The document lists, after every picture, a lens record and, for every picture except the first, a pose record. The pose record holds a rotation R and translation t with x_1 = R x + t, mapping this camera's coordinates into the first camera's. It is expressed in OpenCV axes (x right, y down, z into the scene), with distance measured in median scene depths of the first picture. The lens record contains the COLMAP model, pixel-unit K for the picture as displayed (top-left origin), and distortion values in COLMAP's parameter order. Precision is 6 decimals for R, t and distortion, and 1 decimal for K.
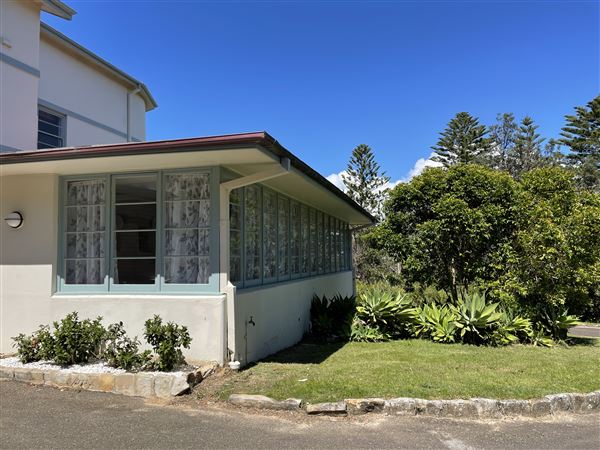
lens RADIAL K [[451.3, 0, 303.8], [0, 451.3, 227.7], [0, 0, 1]] dist [0.097781, -0.125825]
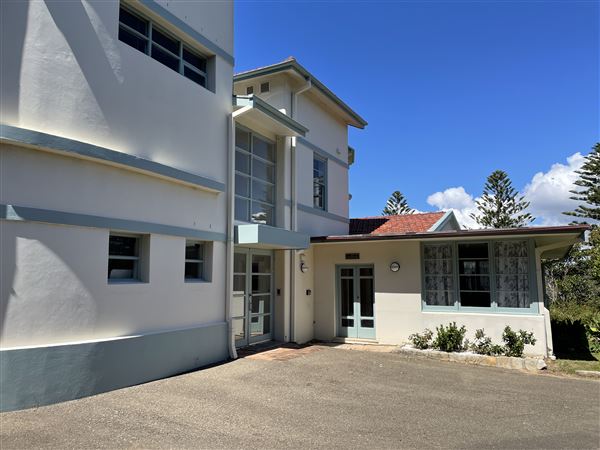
lens RADIAL K [[451.3, 0, 303.8], [0, 451.3, 227.7], [0, 0, 1]] dist [0.097781, -0.125825]
pose [[0.974867, -0.014477, -0.222315, -0.597446], [0.004308, 0.998925, -0.046157, -0.091289], [0.222744, 0.044039, 0.973882, -0.785592]]
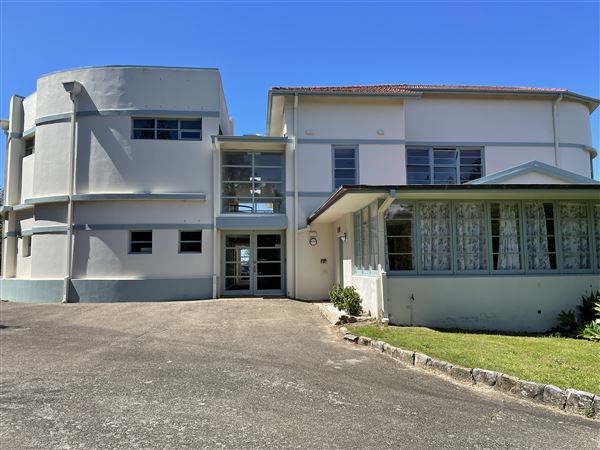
lens RADIAL K [[451.3, 0, 303.8], [0, 451.3, 227.7], [0, 0, 1]] dist [0.097781, -0.125825]
pose [[0.345083, -0.073741, -0.935671, 1.166085], [0.069894, 0.996160, -0.052730, 0.034775], [0.935966, -0.047201, 0.348912, 0.162470]]
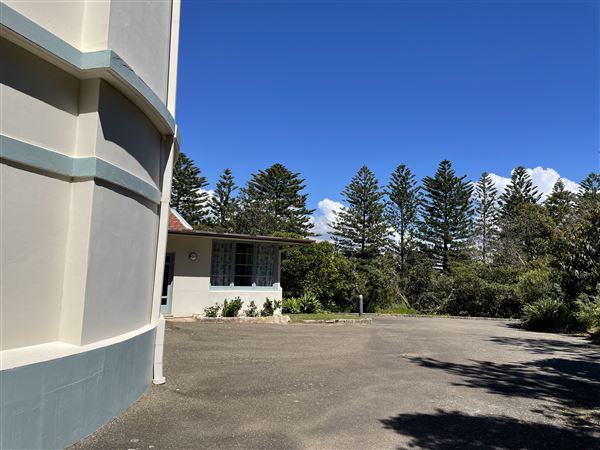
lens RADIAL K [[451.3, 0, 303.8], [0, 451.3, 227.7], [0, 0, 1]] dist [0.097781, -0.125825]
pose [[0.722150, 0.105055, 0.683713, -1.820218], [-0.092493, 0.994189, -0.055067, -0.087744], [-0.685525, -0.023472, 0.727671, -1.004808]]
